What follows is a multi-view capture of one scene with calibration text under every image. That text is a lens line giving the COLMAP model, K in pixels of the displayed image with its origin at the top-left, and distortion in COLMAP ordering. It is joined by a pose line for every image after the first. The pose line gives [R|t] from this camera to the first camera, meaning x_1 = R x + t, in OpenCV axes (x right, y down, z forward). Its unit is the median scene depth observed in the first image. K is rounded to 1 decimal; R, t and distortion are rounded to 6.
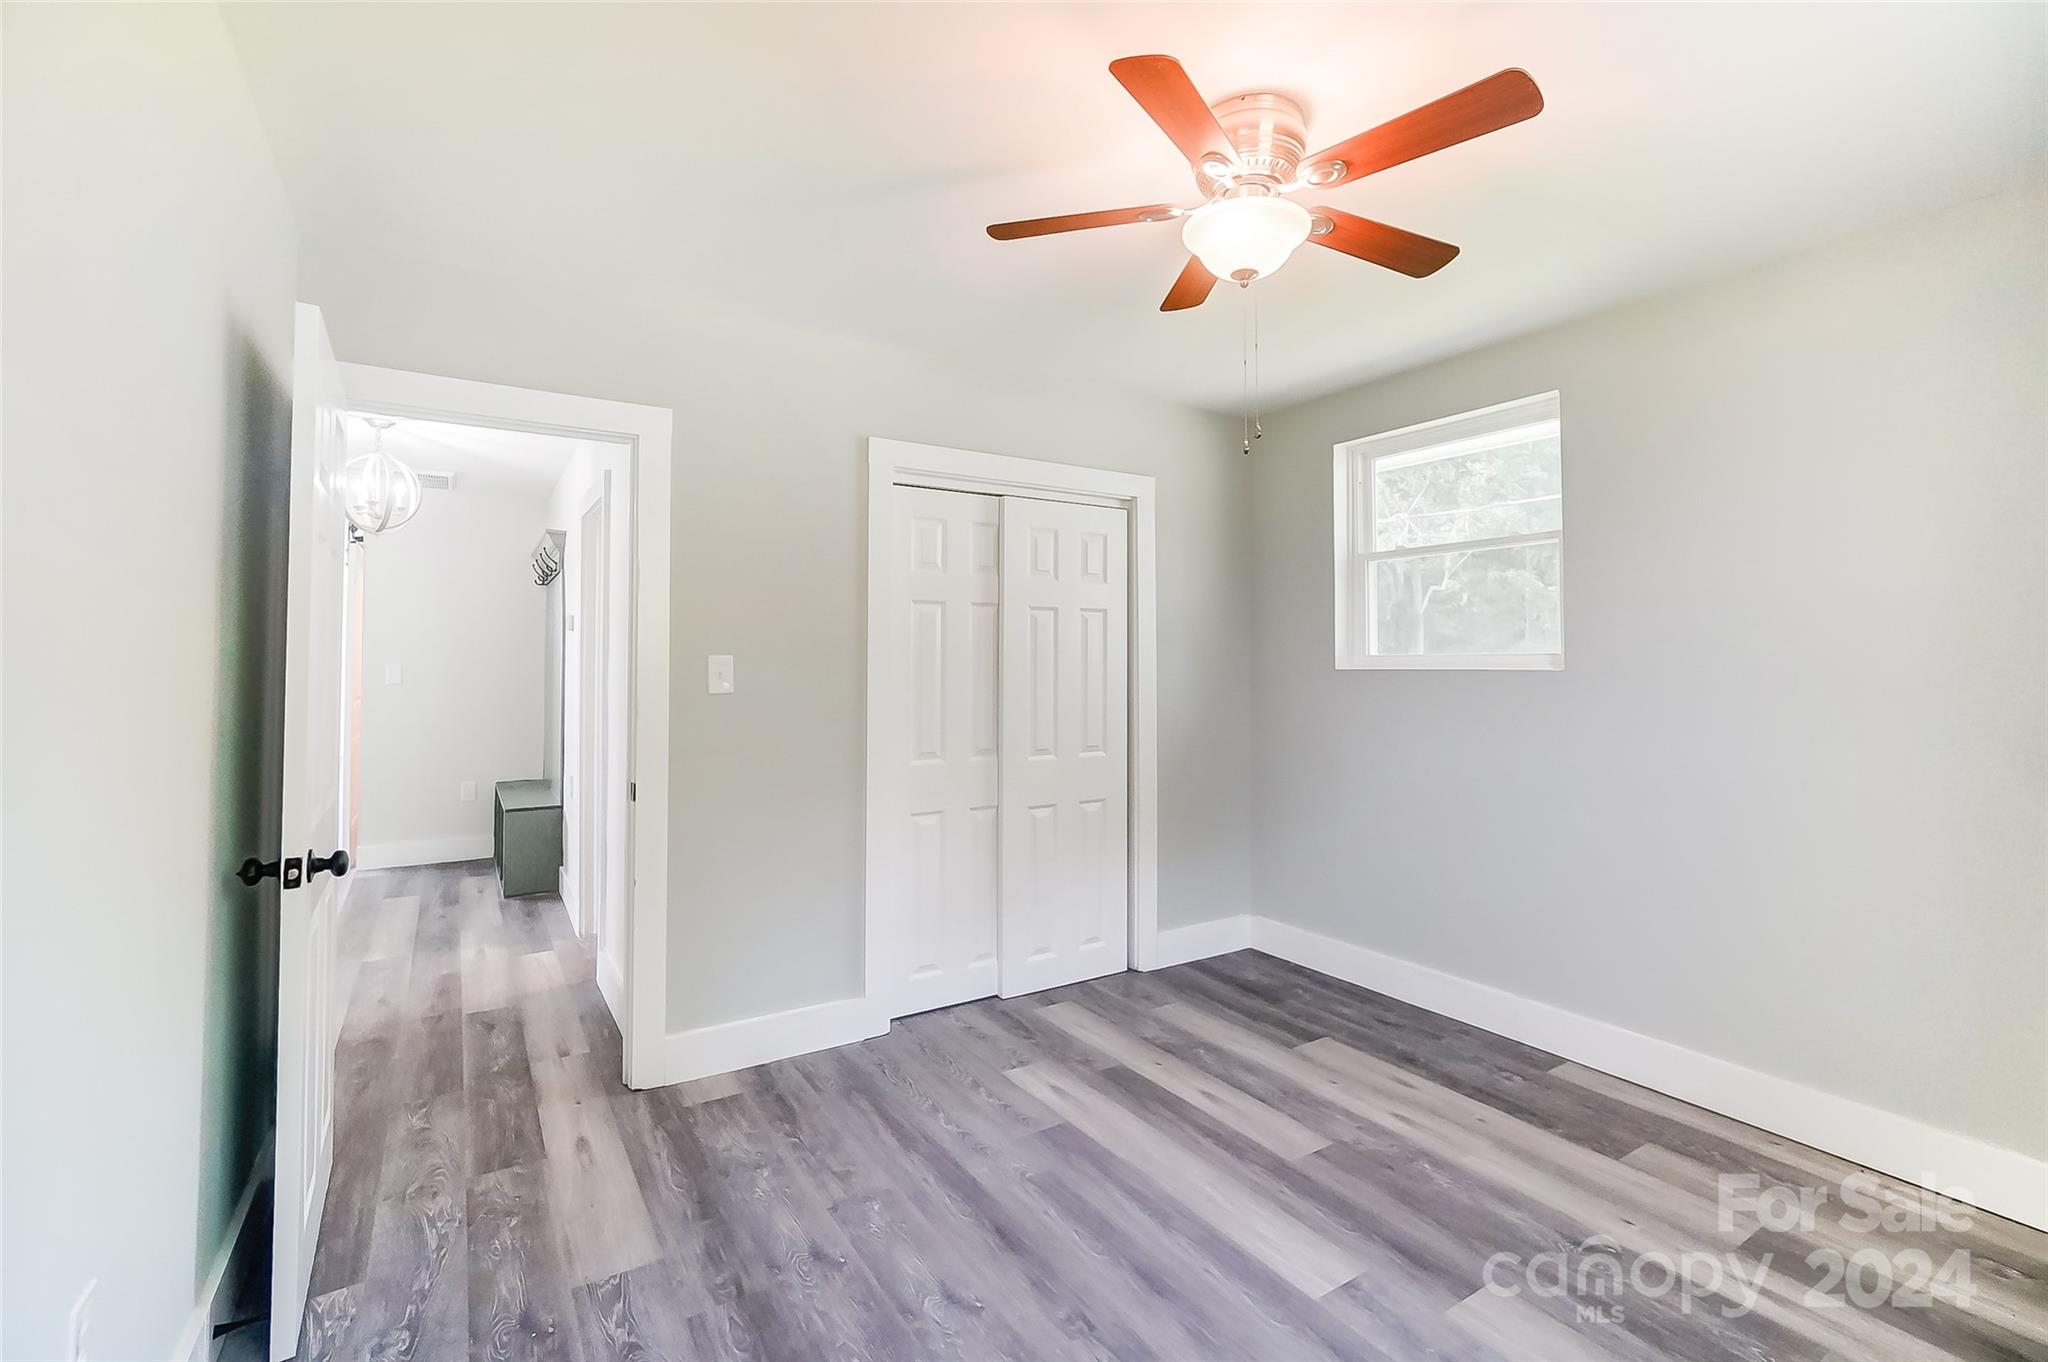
lens RADIAL K [[896.5, 0, 1037.6], [0, 896.5, 642.8], [0, 0, 1]] dist [0.001723, 0.000303]
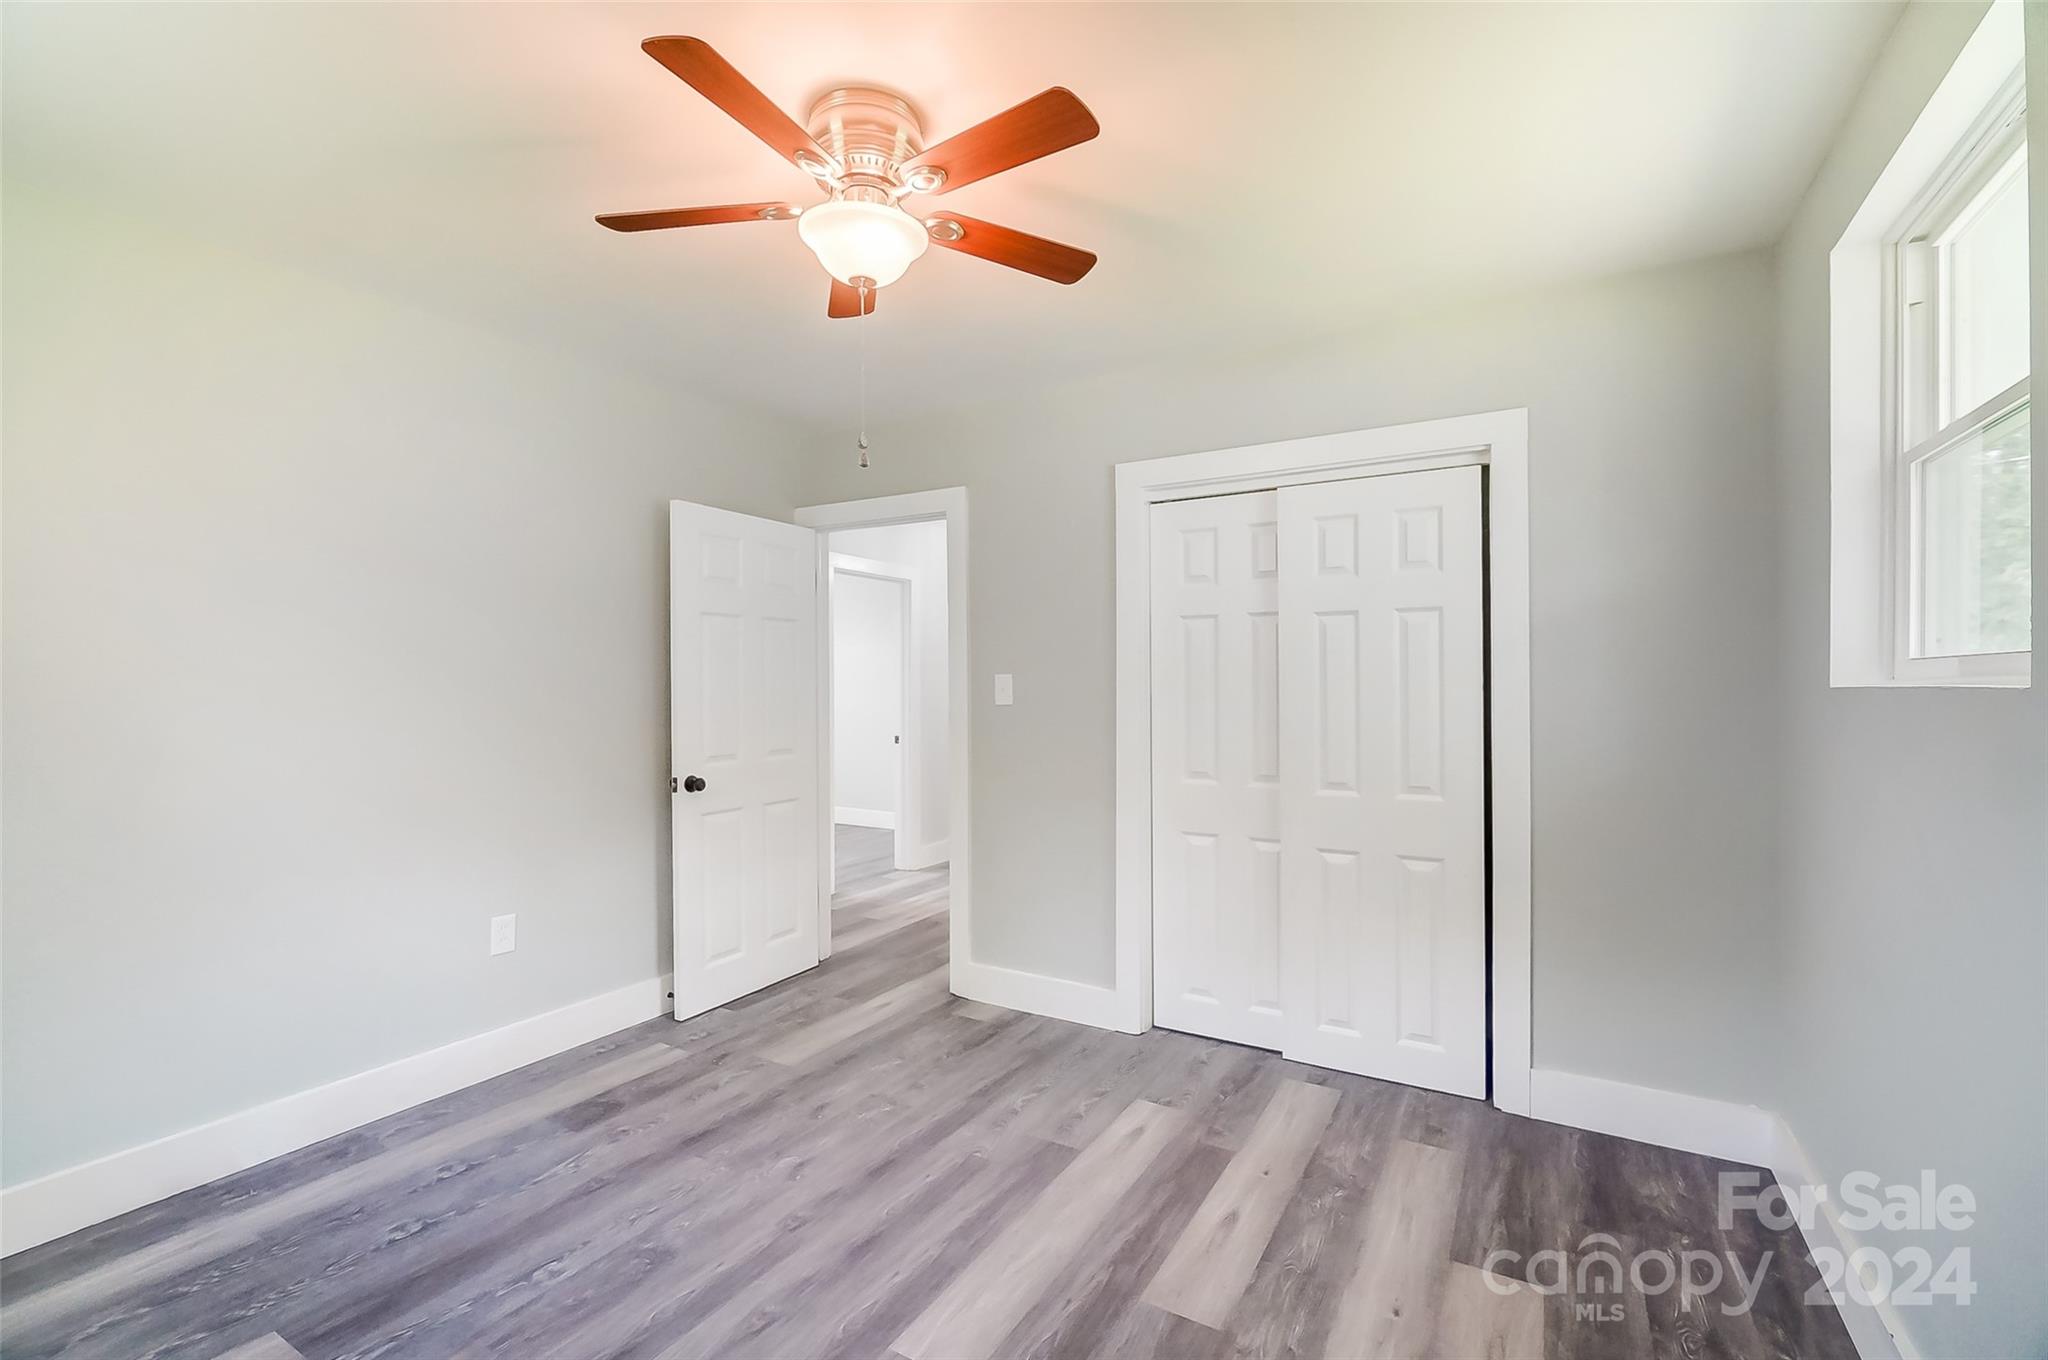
lens RADIAL K [[923.2, 0, 1030.1], [0, 923.2, 682.8], [0, 0, 1]] dist [-0.020983, 0.024355]
pose [[0.444921, -0.001160, -0.895569, 0.852748], [0.025460, 0.999611, 0.011353, 0.012321], [0.895208, -0.027853, 0.444778, 0.489972]]
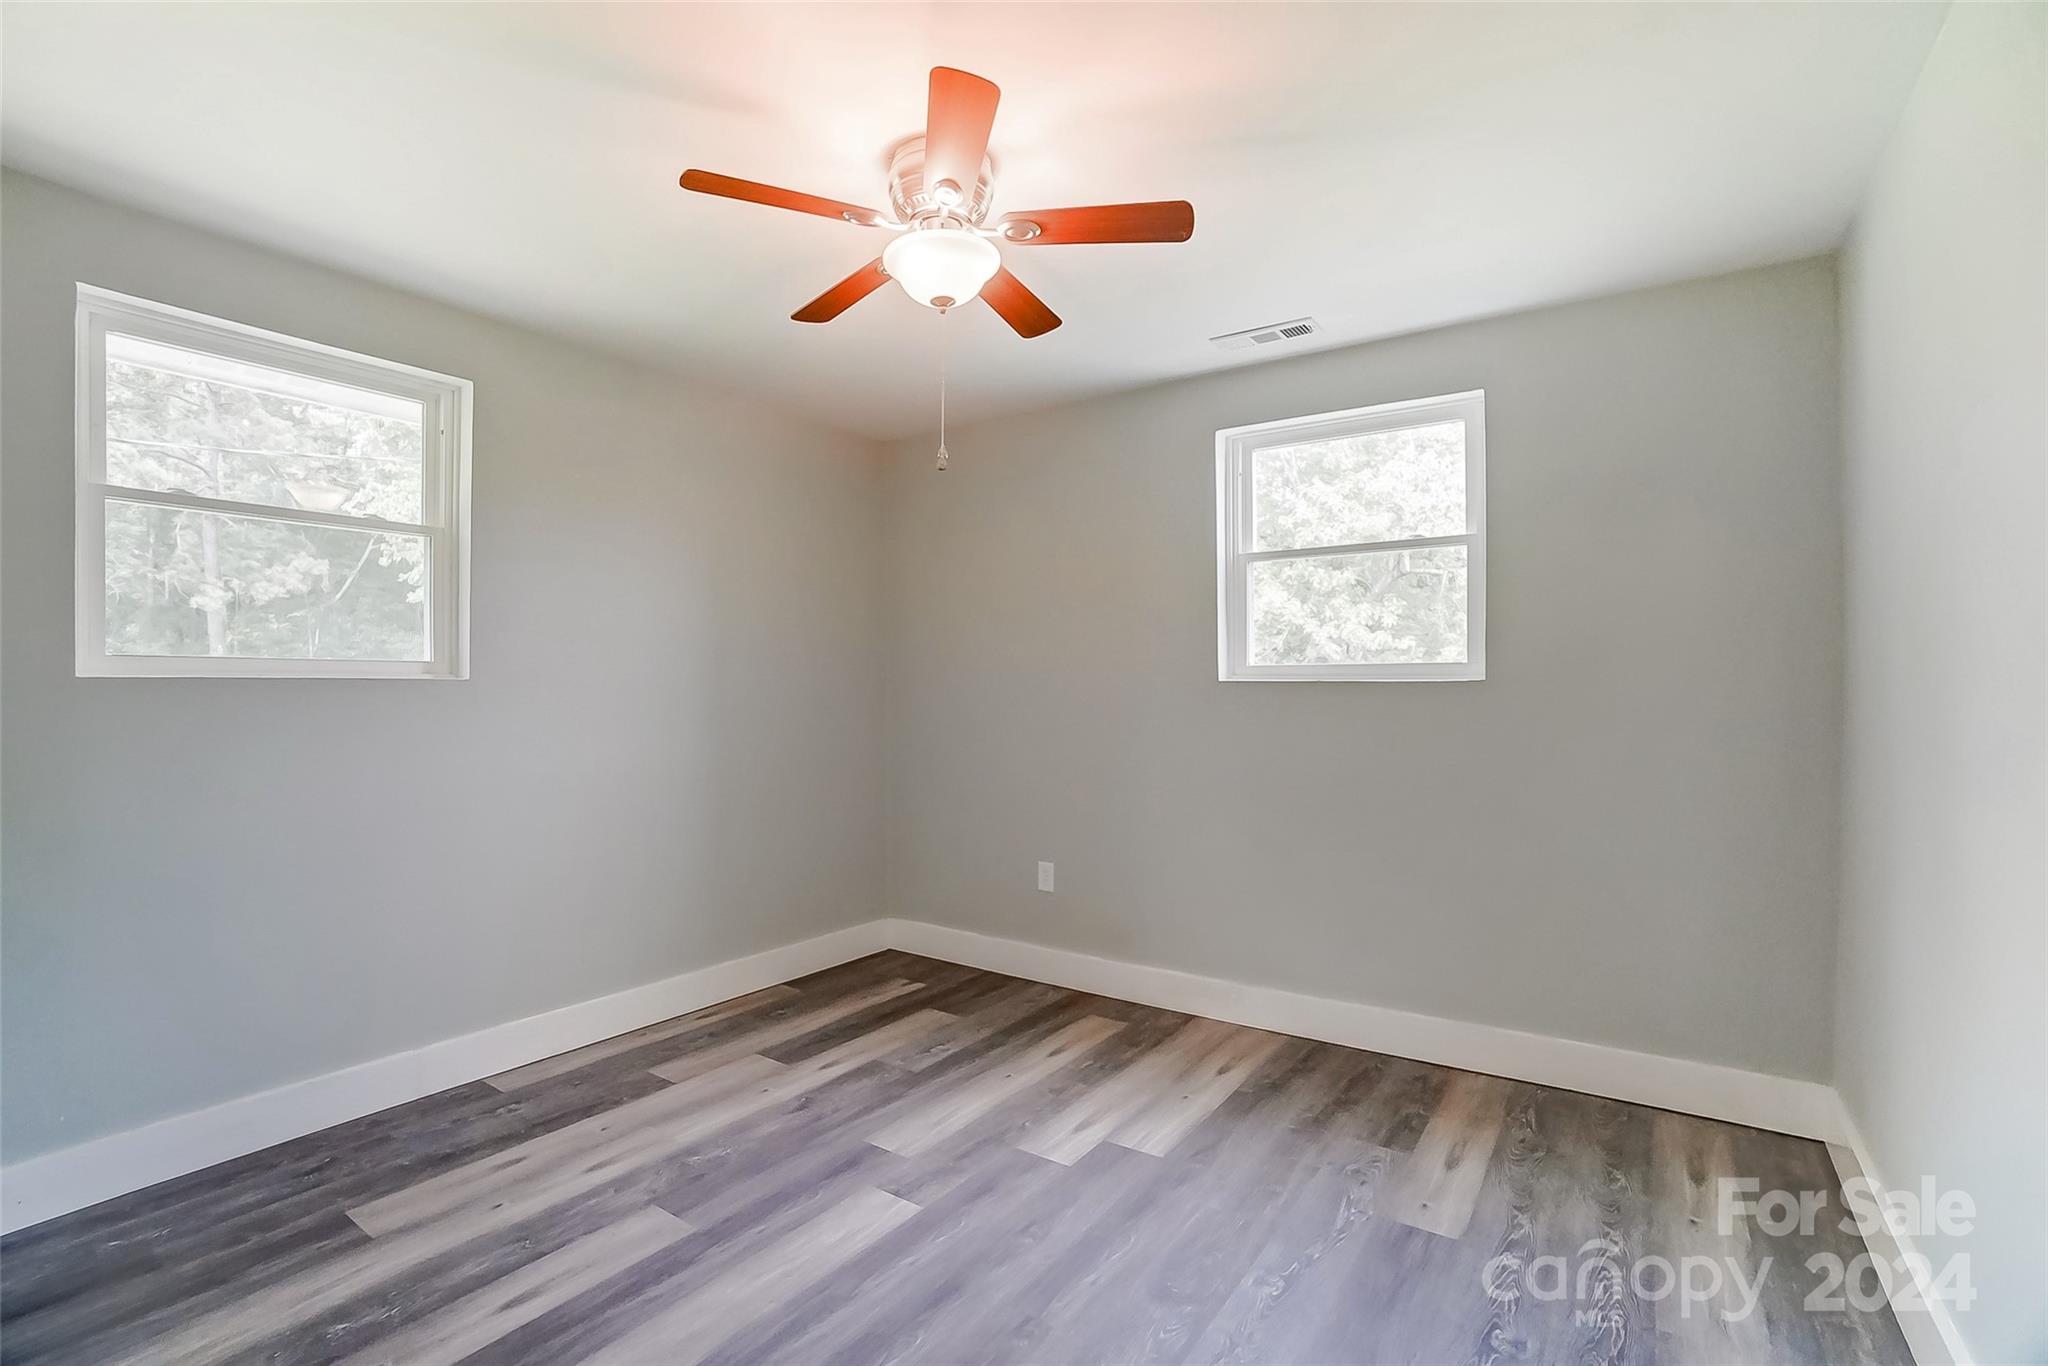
lens RADIAL K [[914.1, 0, 1005.3], [0, 914.1, 689.2], [0, 0, 1]] dist [-0.064514, 0.023580]
pose [[-0.354669, -0.003626, 0.934985, -0.564490], [-0.024061, 0.999697, -0.005250, 0.036886], [-0.934682, -0.024359, -0.354649, 0.908326]]
